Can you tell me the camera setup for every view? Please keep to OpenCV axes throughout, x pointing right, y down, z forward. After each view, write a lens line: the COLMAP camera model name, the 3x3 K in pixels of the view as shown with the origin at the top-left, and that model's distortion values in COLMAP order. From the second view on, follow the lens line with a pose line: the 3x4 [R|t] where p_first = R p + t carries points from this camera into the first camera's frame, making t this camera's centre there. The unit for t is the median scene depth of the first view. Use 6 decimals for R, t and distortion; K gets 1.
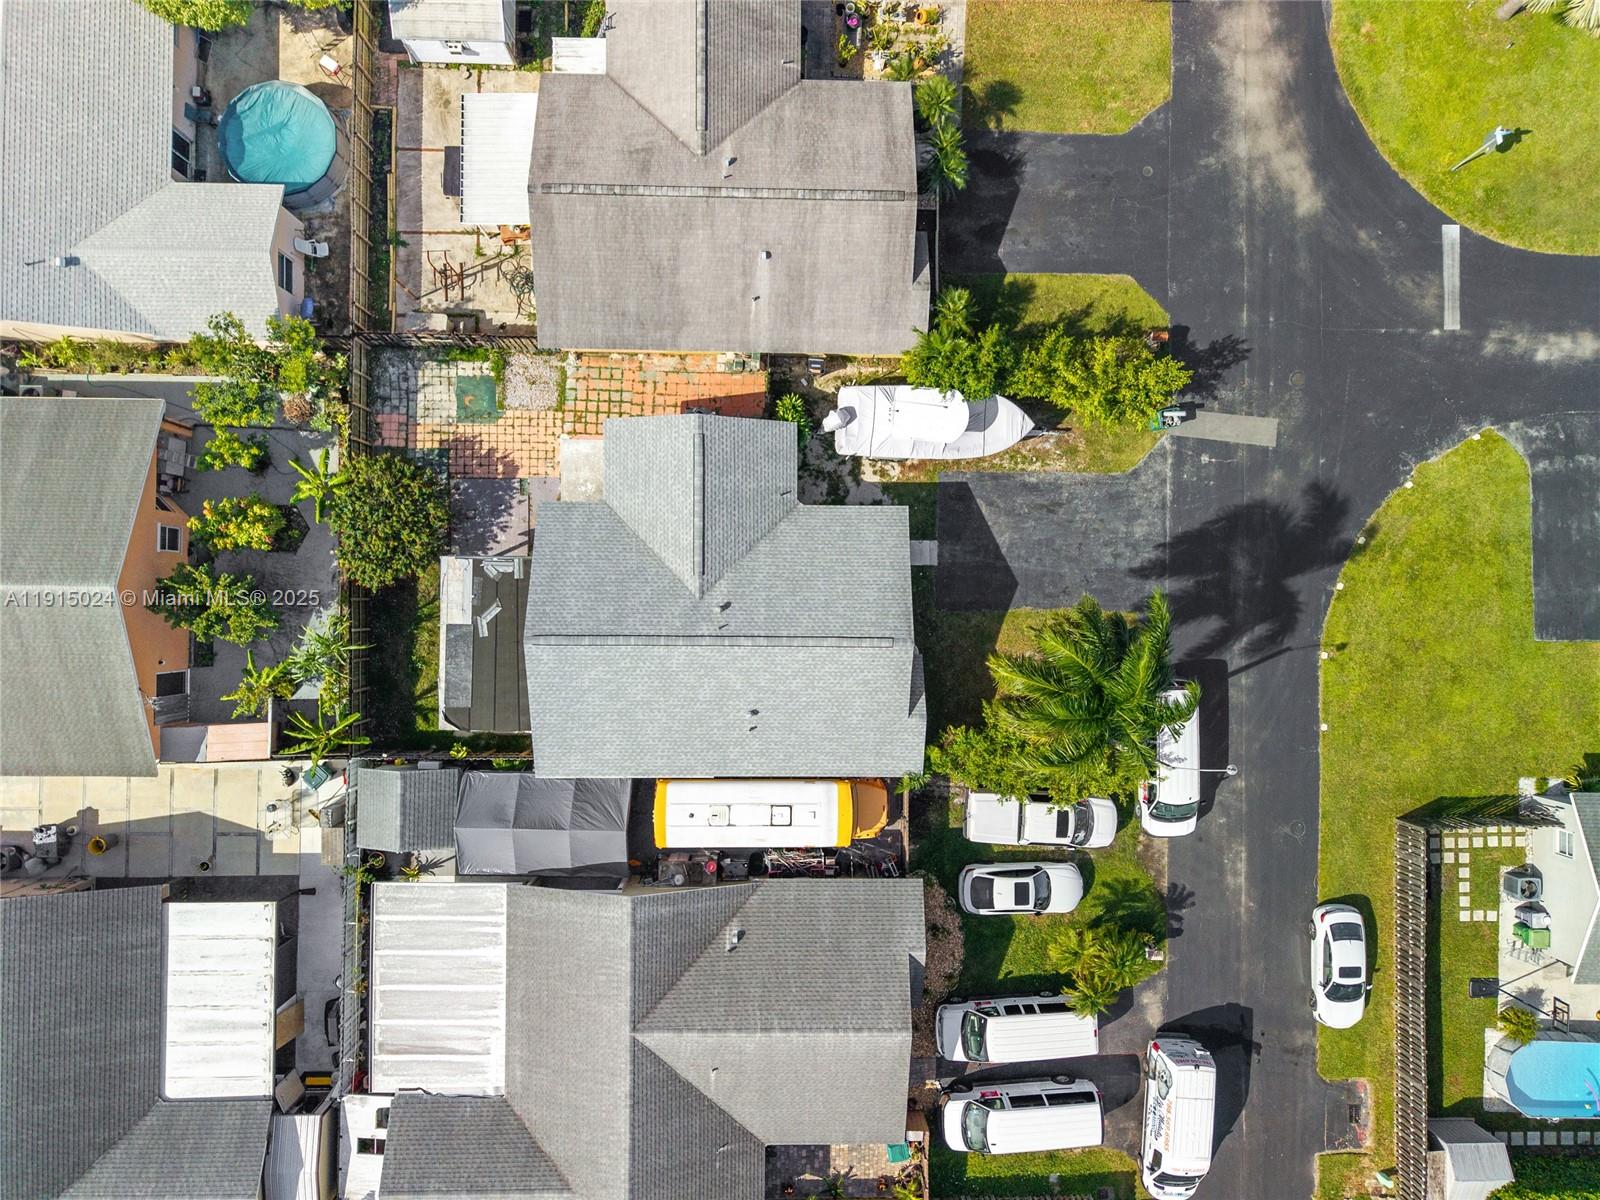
lens RADIAL K [[1071.3, 0, 794.5], [0, 1071.3, 595.7], [0, 0, 1]] dist [0.015989, -0.007960]
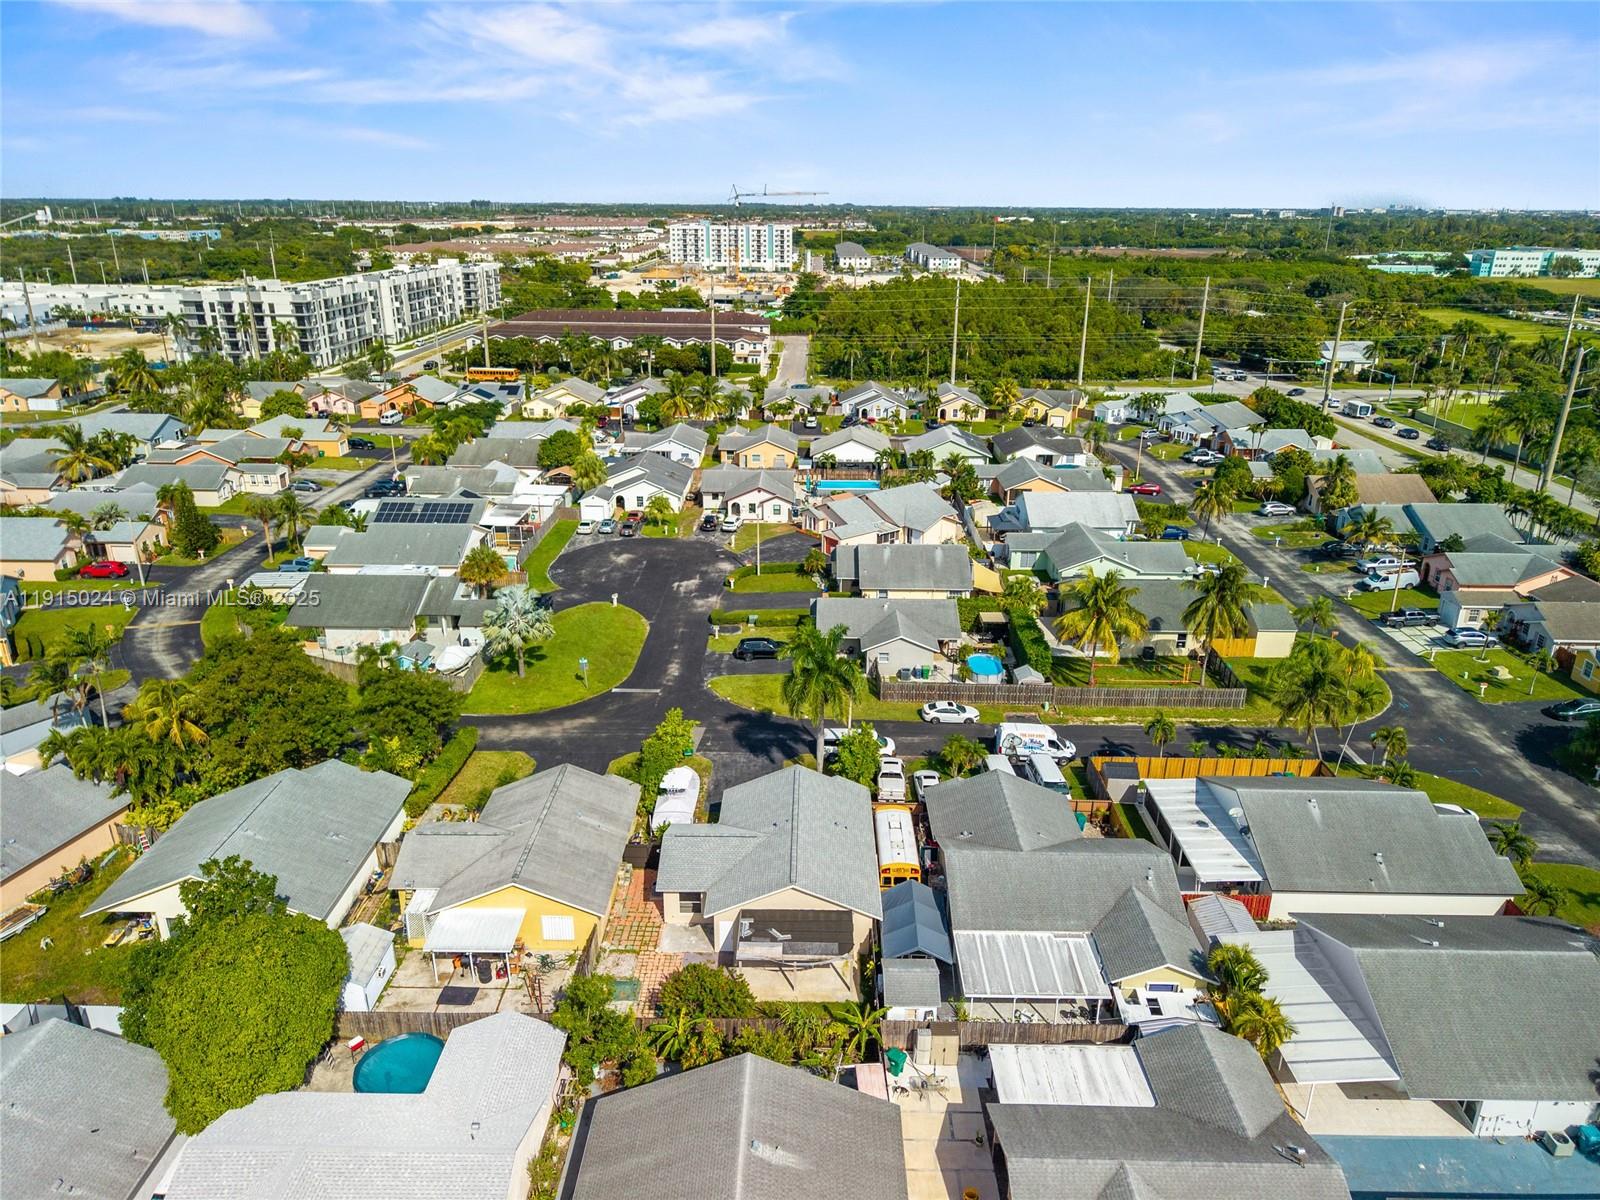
lens RADIAL K [[1071.3, 0, 801.8], [0, 1071.3, 594.1], [0, 0, 1]] dist [0.015989, -0.007960]
pose [[0.004471, -0.372085, 0.928188, -1.409861], [0.999807, 0.019398, 0.002960, 0.036485], [-0.019106, 0.927996, 0.372100, -0.010114]]
